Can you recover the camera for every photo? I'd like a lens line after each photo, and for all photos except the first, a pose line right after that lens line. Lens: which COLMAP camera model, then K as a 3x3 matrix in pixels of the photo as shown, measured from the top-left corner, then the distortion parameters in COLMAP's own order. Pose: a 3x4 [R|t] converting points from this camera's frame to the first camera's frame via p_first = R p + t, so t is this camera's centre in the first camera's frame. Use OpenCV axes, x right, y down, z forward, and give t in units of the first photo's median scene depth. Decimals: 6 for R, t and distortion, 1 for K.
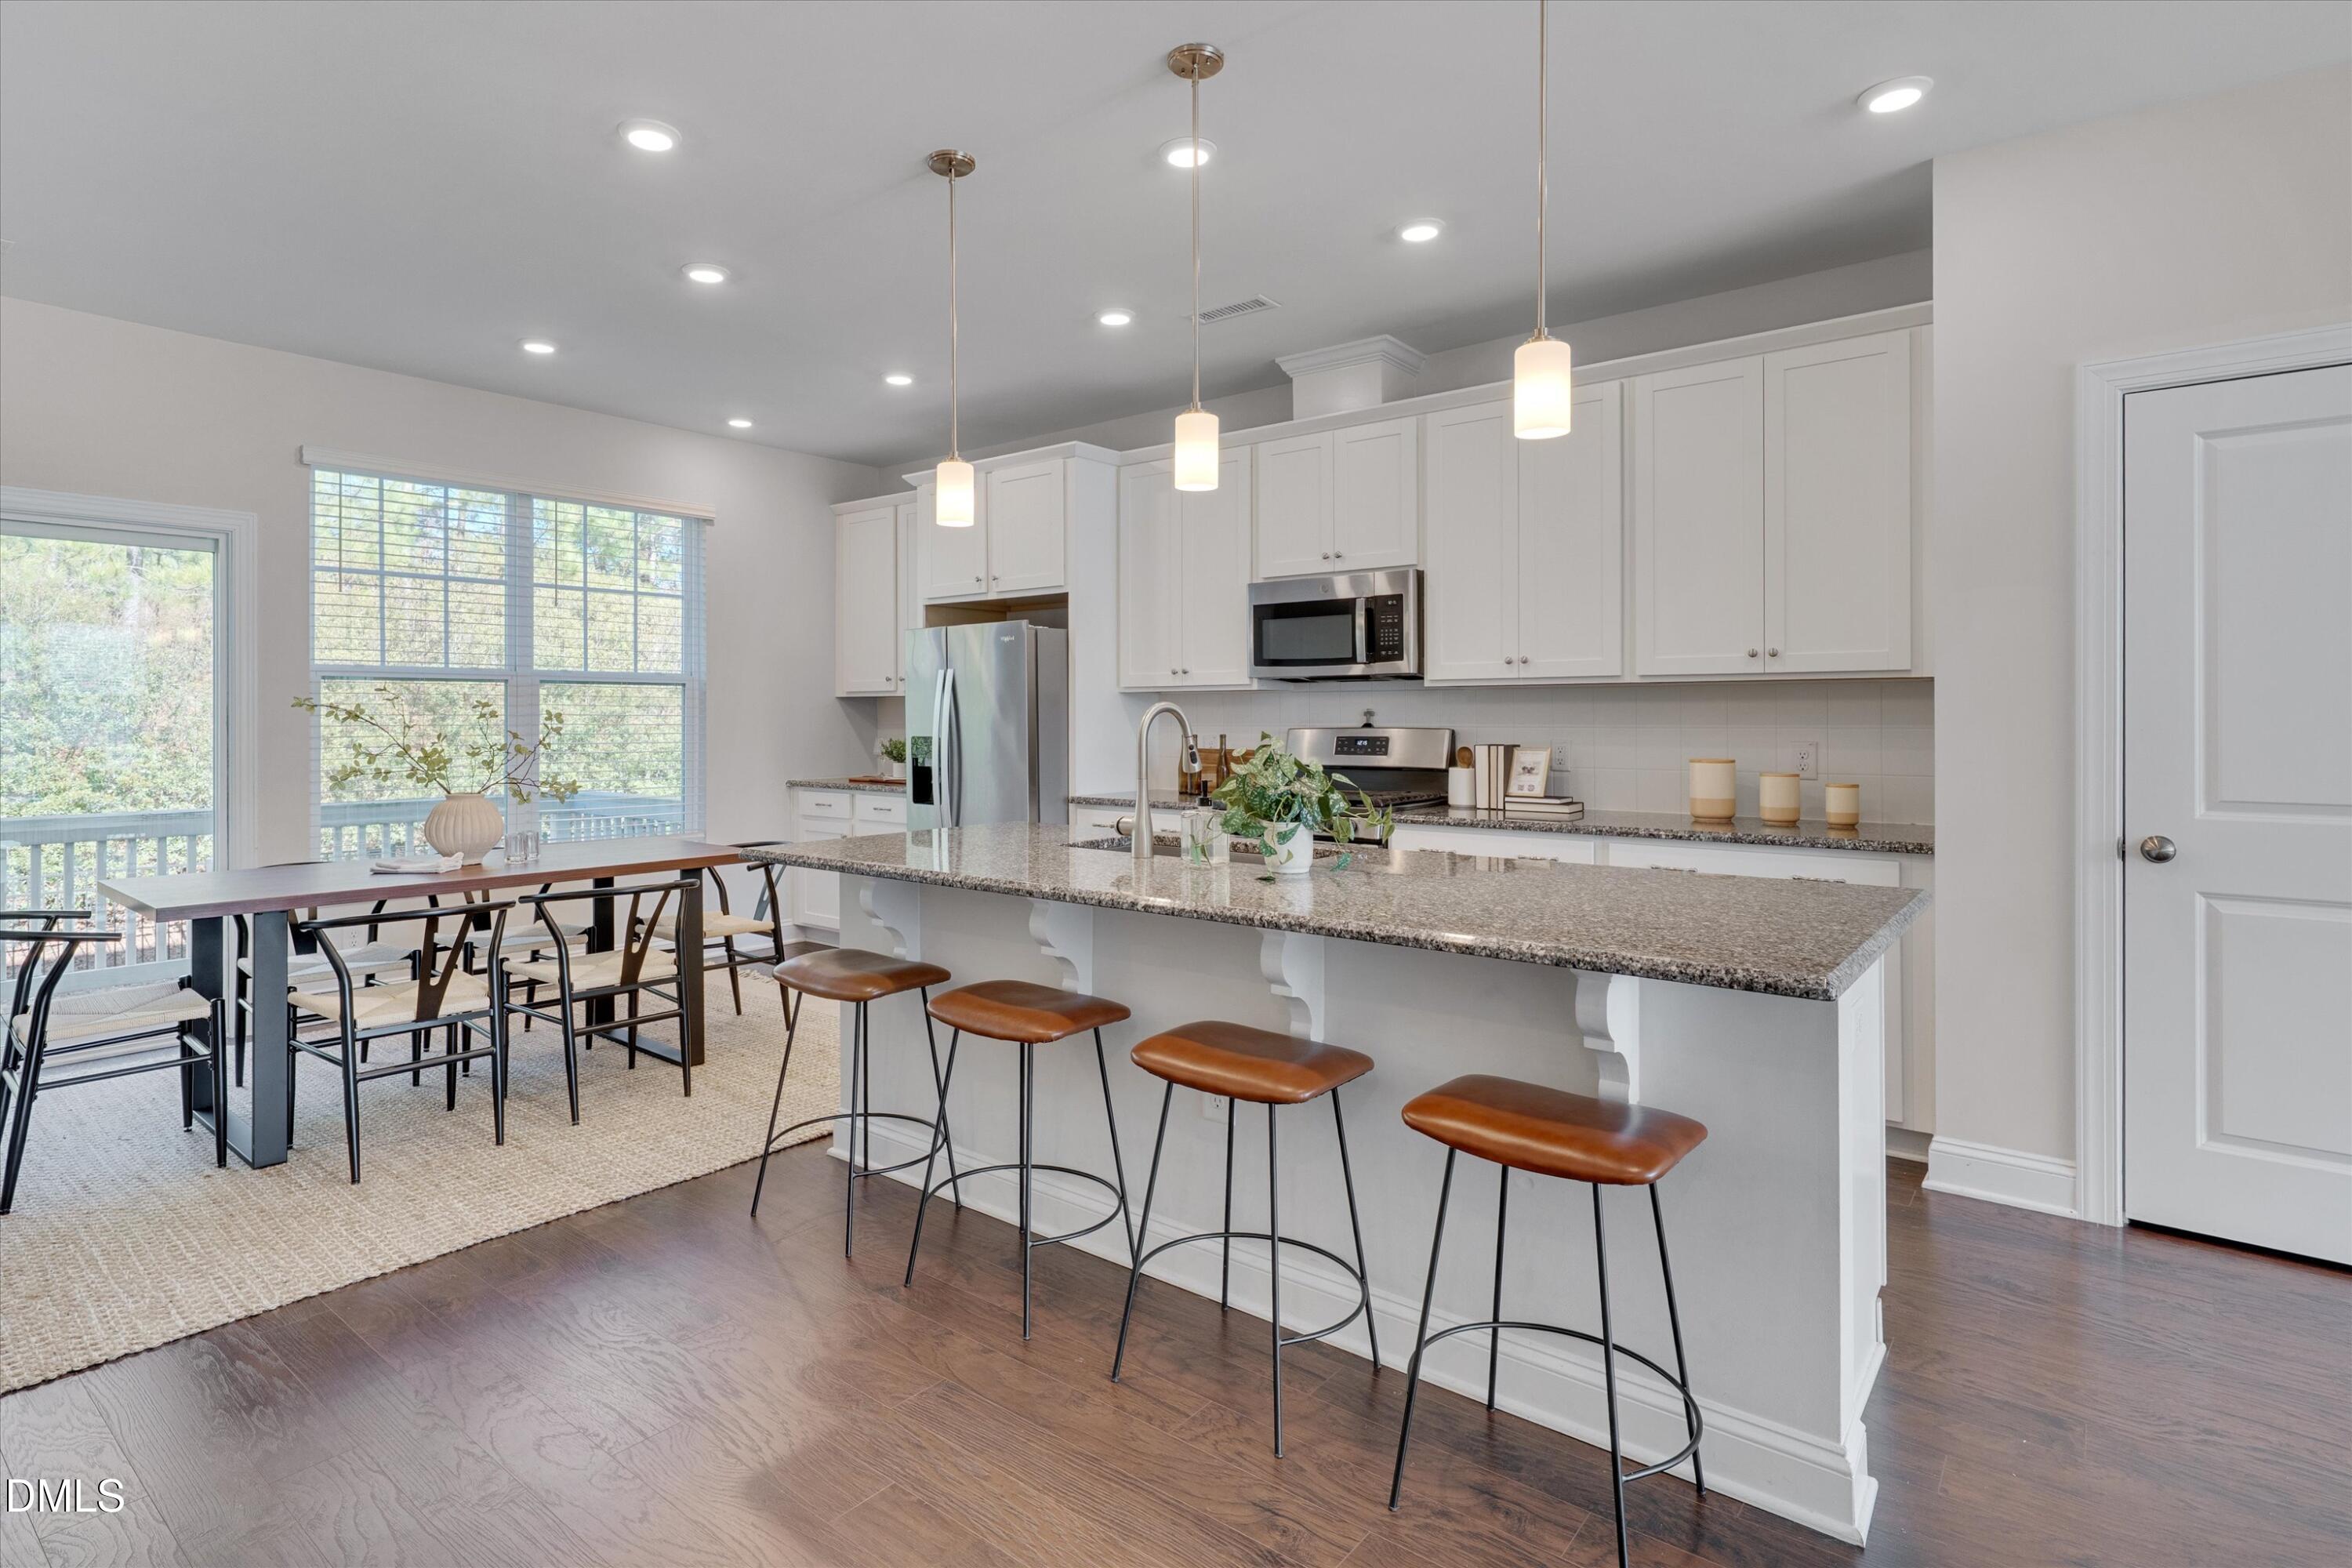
lens RADIAL K [[1221.5, 0, 1171.0], [0, 1221.5, 726.9], [0, 0, 1]] dist [-0.001495, -0.000232]
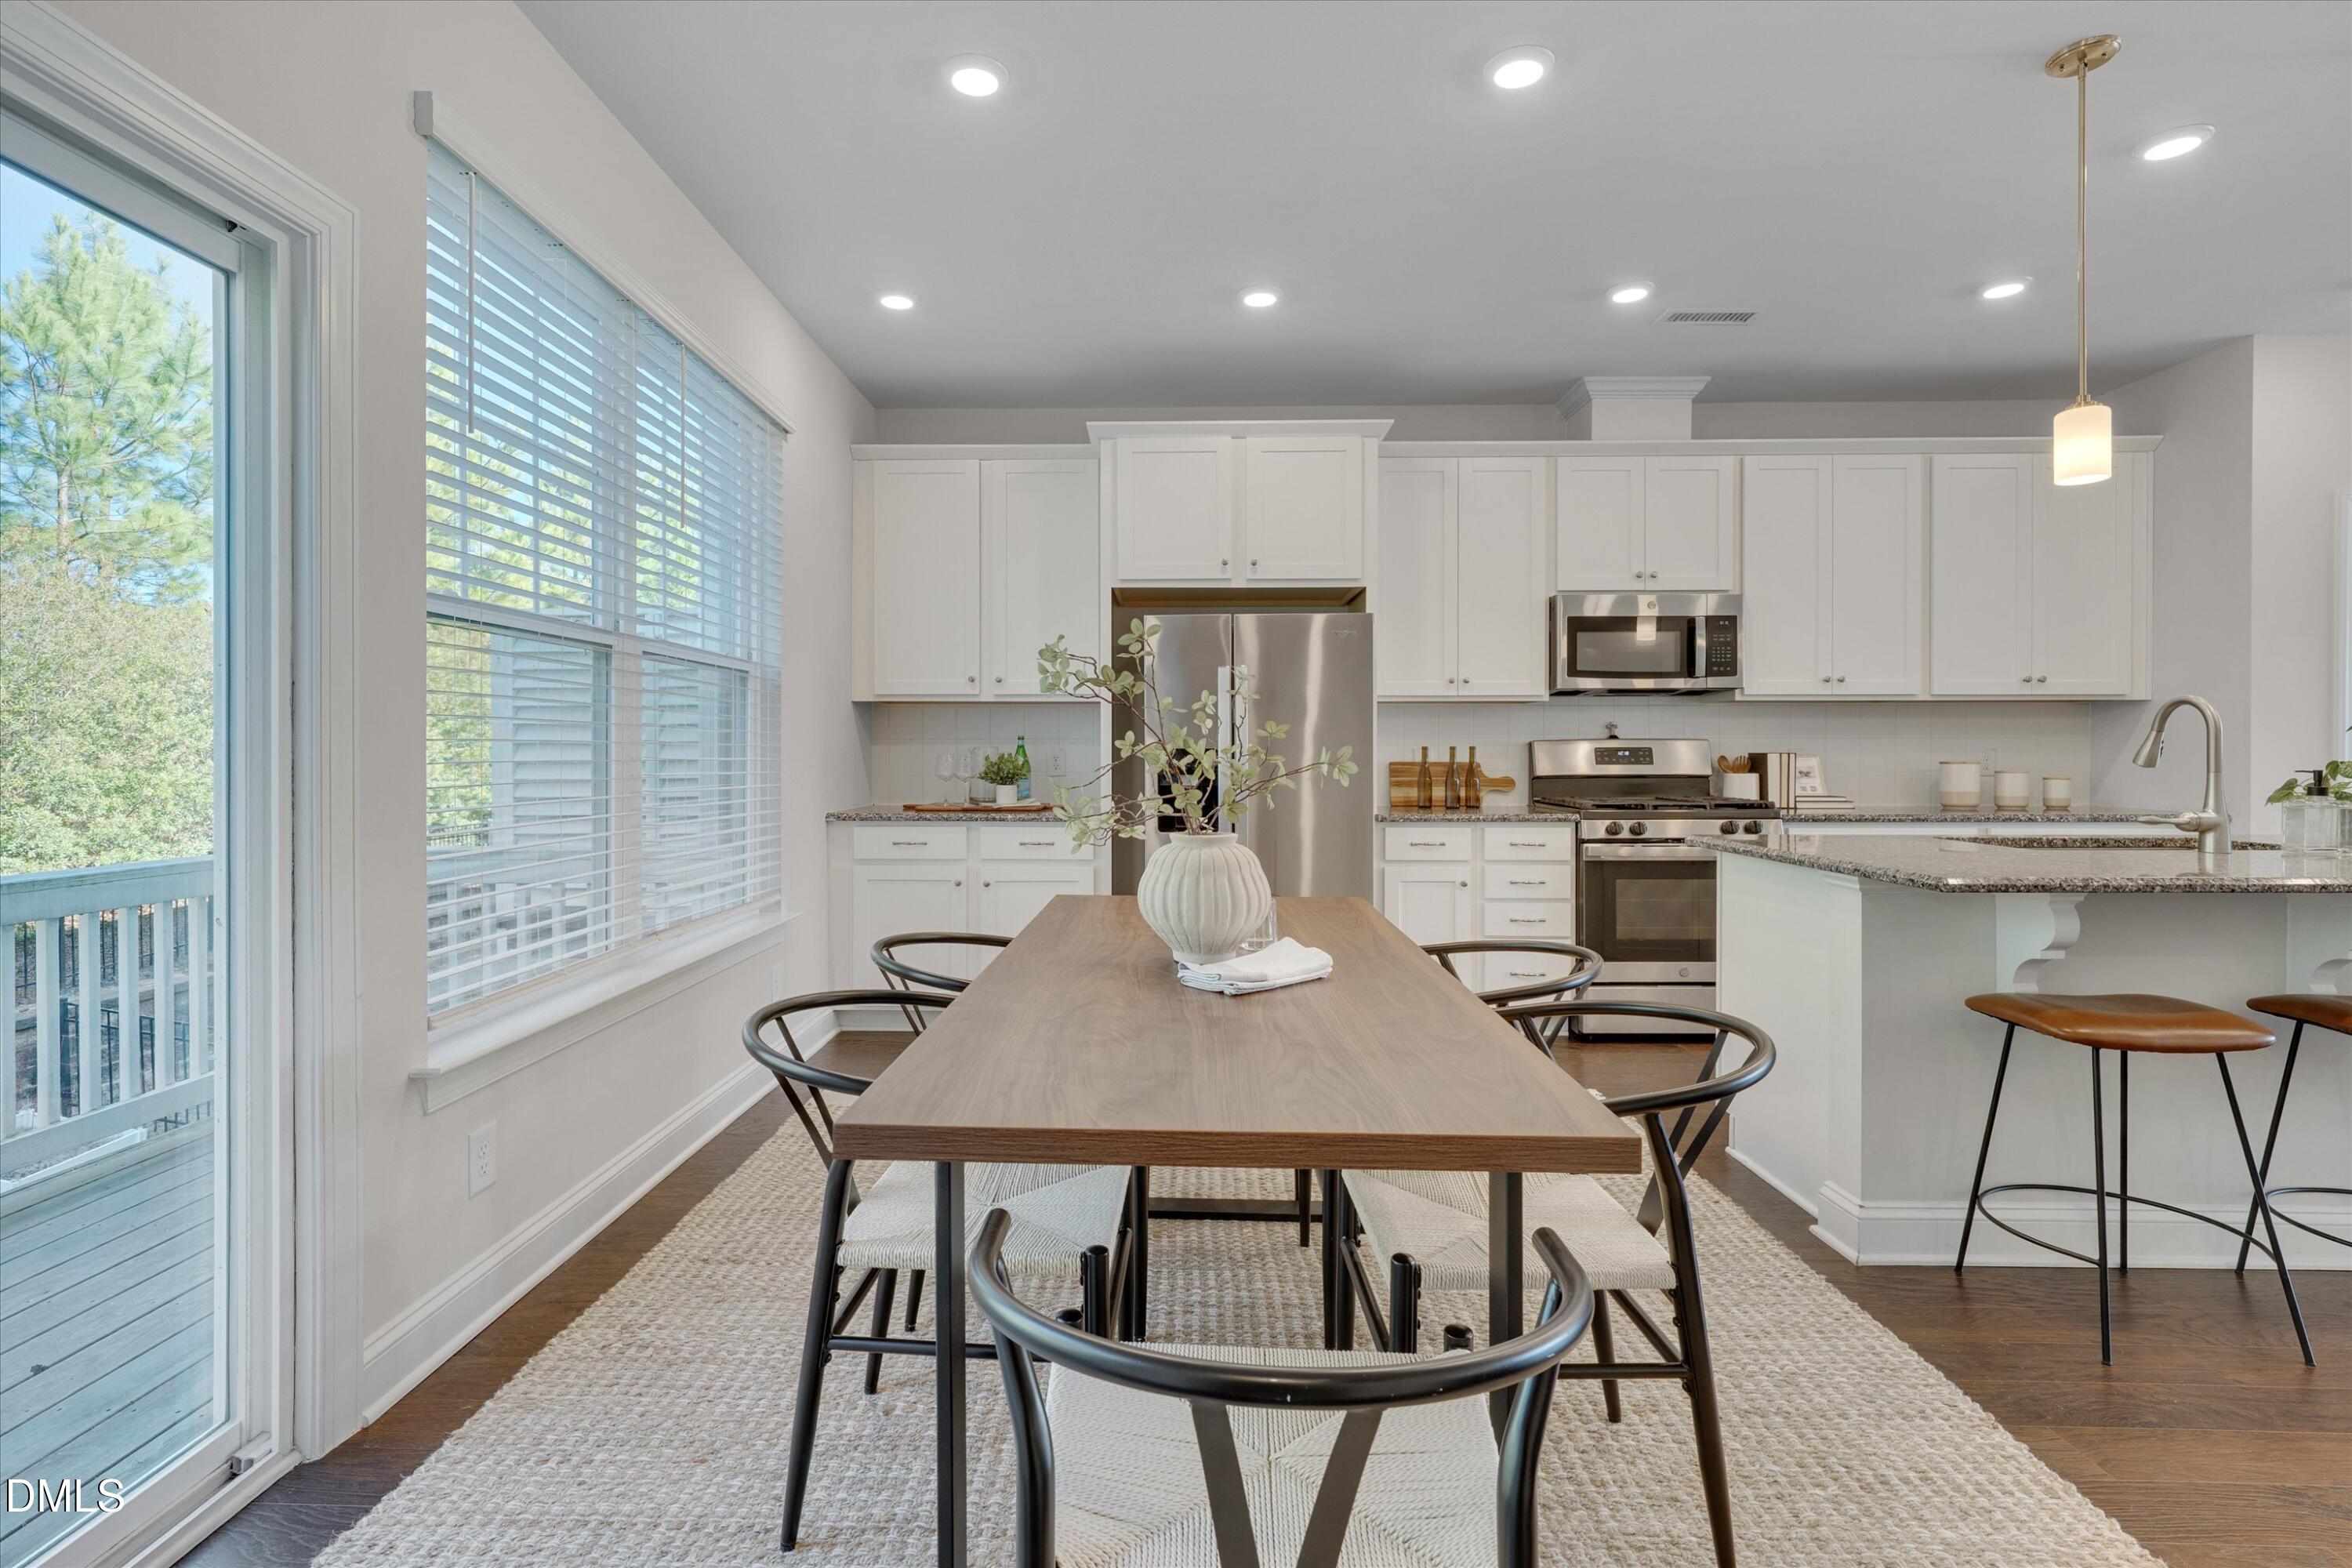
lens RADIAL K [[1044.5, 0, 1166.0], [0, 1044.5, 754.0], [0, 0, 1]] dist [-0.008893, 0.000987]
pose [[0.797119, -0.002520, 0.603817, -0.779284], [0.003930, 0.999992, -0.001015, 0.014496], [-0.603809, 0.003182, 0.797122, 0.558171]]
